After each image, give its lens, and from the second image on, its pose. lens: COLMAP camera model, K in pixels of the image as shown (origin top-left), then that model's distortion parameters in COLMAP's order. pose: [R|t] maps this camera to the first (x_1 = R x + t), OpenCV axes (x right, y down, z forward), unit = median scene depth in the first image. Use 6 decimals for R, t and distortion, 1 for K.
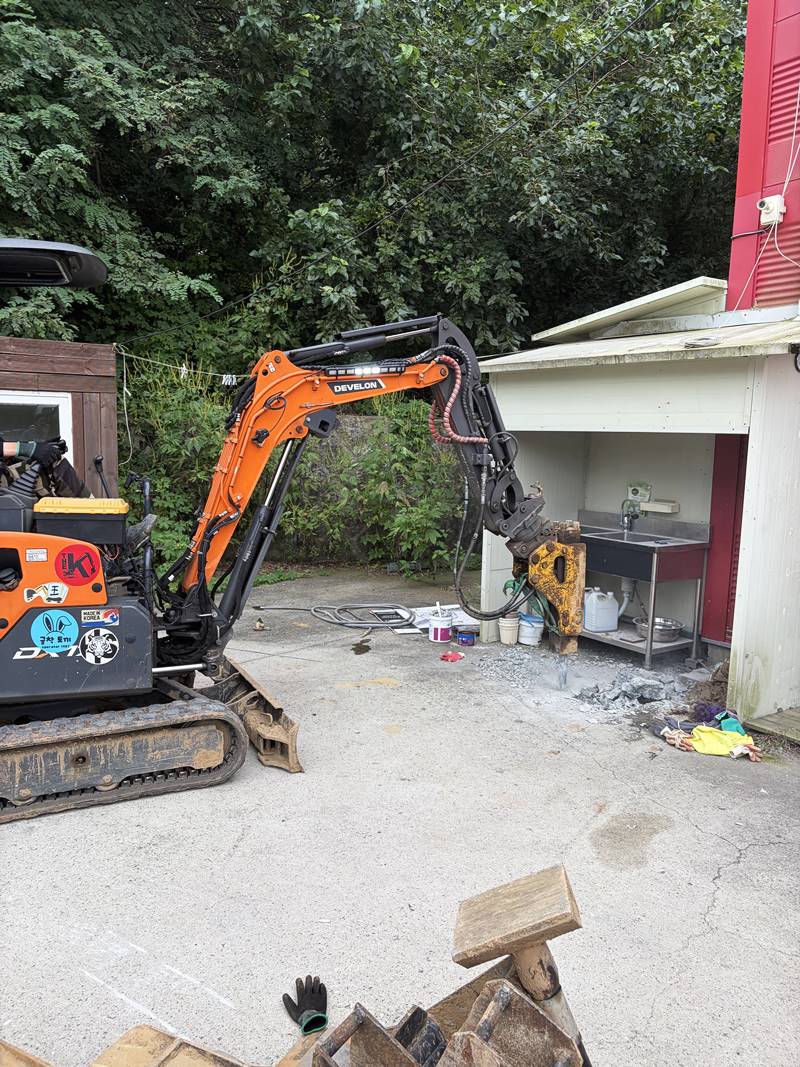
lens RADIAL K [[807.1, 0, 404.3], [0, 807.1, 525.7], [0, 0, 1]] dist [0.046399, -0.070904]
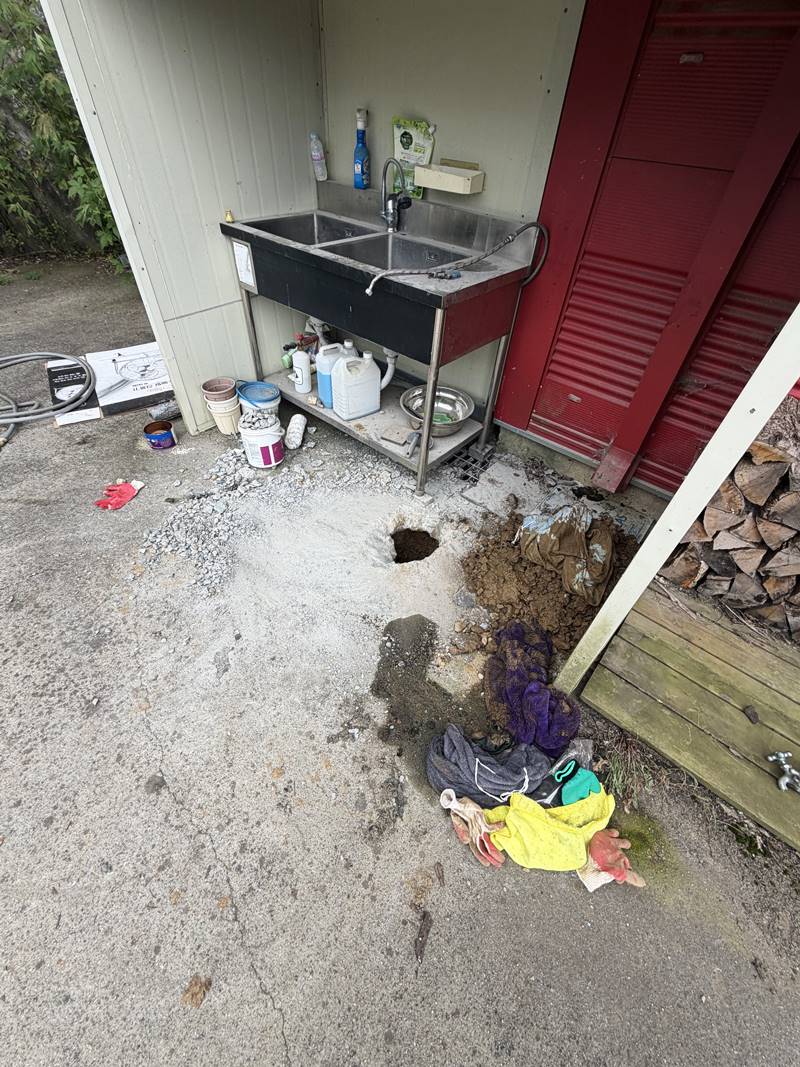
lens RADIAL K [[438.1, 0, 403.8], [0, 438.1, 532.4], [0, 0, 1]] dist [0.000368, -0.000257]
pose [[0.968078, -0.161156, 0.191972, 0.211836], [0.002634, 0.772401, 0.635130, -0.029277], [-0.250635, -0.614350, 0.748169, 0.710478]]
